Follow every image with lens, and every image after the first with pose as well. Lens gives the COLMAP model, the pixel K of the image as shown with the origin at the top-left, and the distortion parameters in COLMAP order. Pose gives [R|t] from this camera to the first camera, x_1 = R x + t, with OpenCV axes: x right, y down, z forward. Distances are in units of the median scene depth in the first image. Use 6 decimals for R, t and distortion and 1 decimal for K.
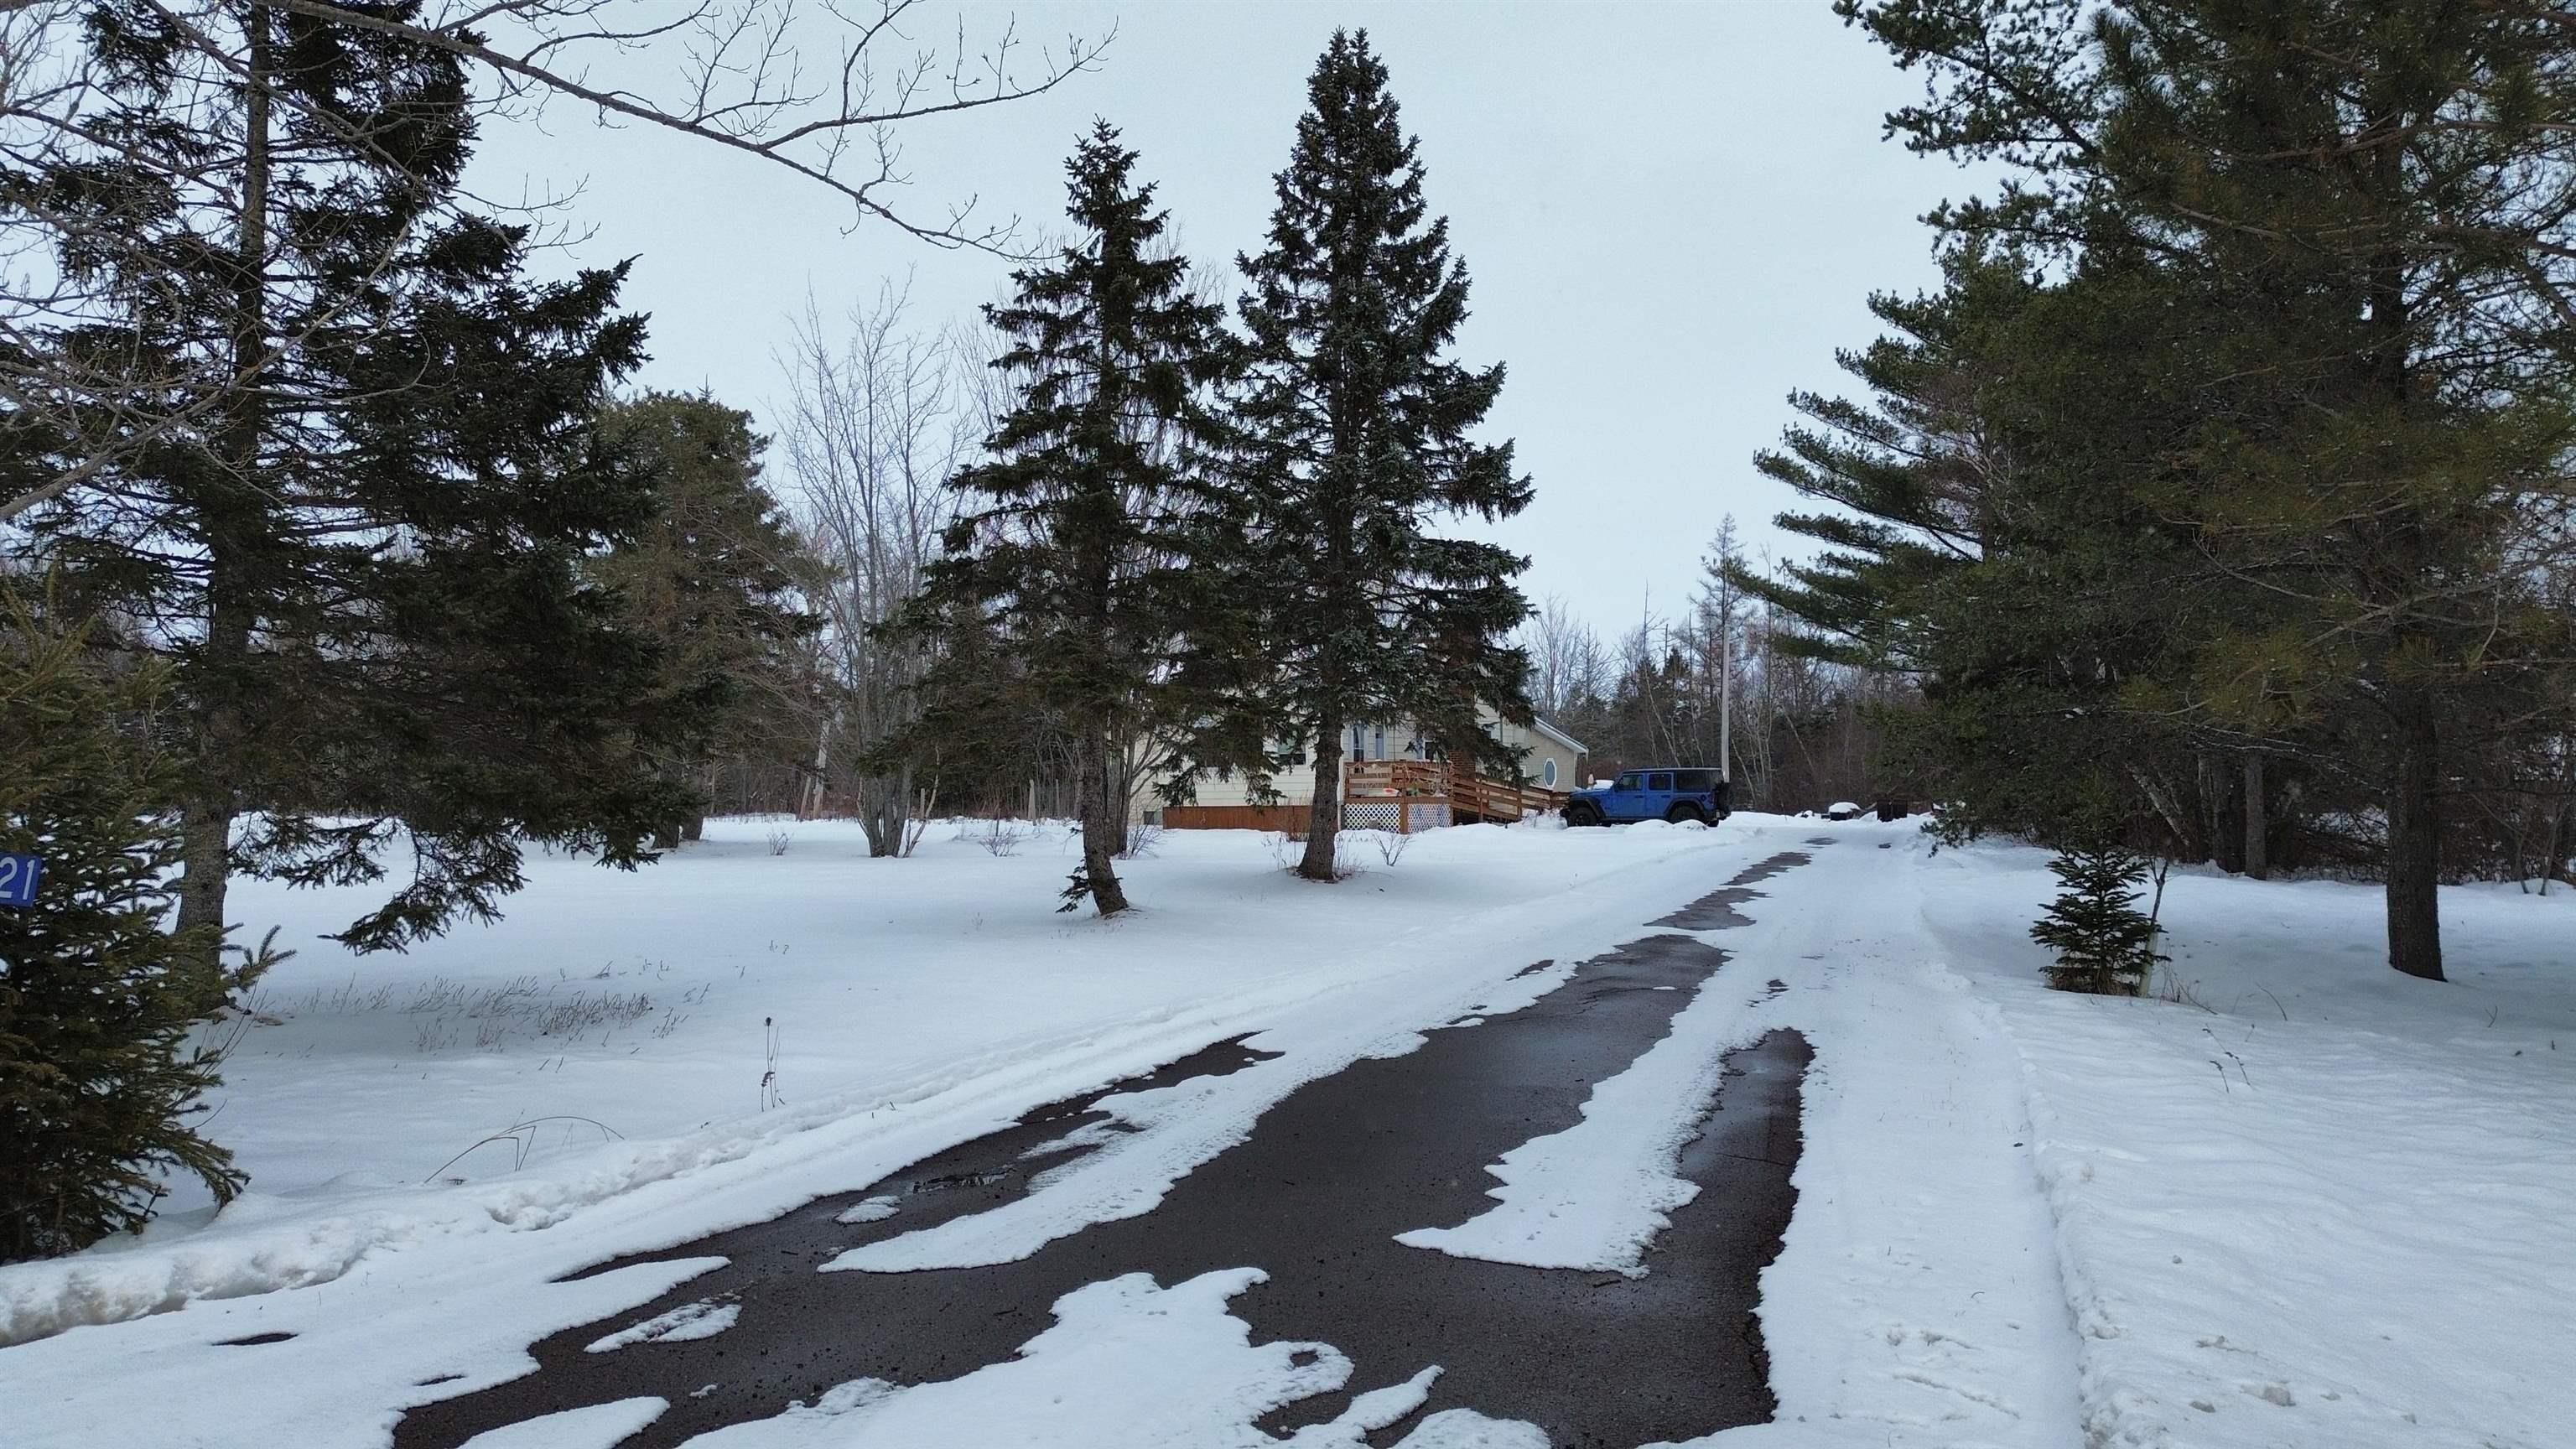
lens RADIAL K [[1814.3, 0, 1285.9], [0, 1814.3, 723.2], [0, 0, 1]] dist [-0.007220, -0.001305]
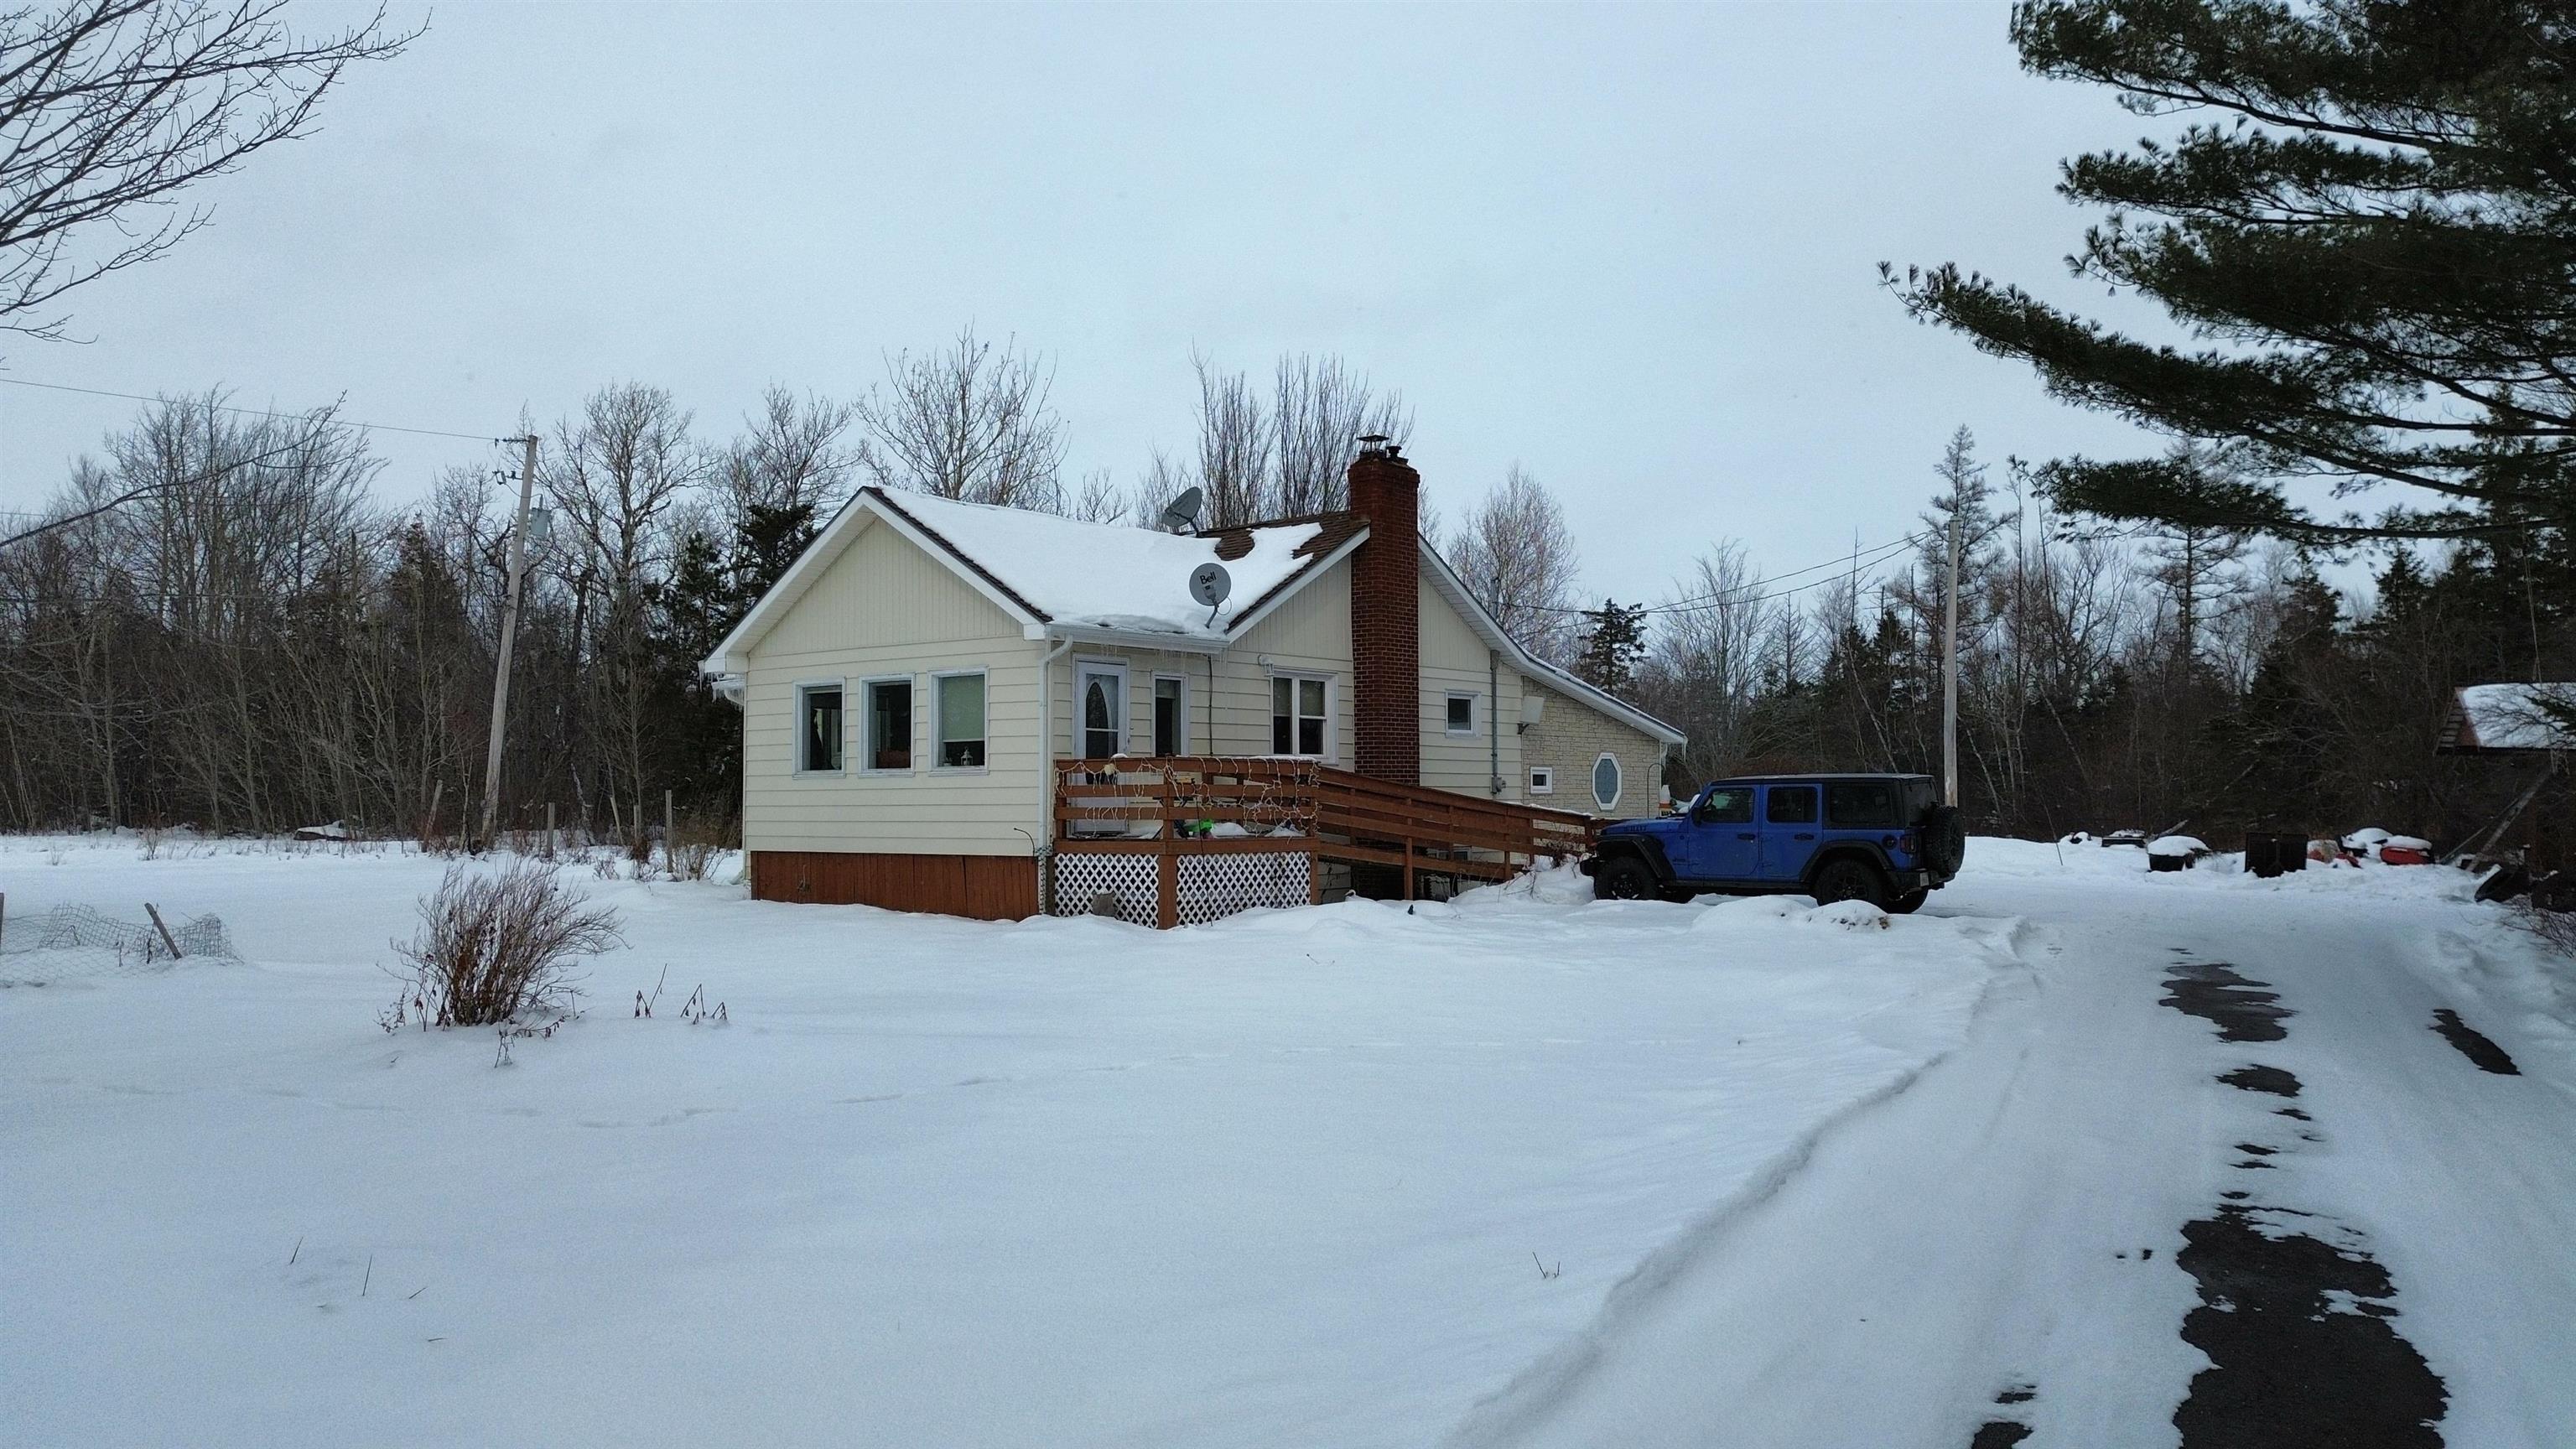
lens RADIAL K [[1814.3, 0, 1291.0], [0, 1814.3, 722.7], [0, 0, 1]] dist [-0.007220, -0.001305]
pose [[0.992990, -0.001188, -0.118192, 0.064148], [0.001275, 0.999999, 0.000659, 0.005408], [0.118191, -0.000805, 0.992991, 0.253205]]
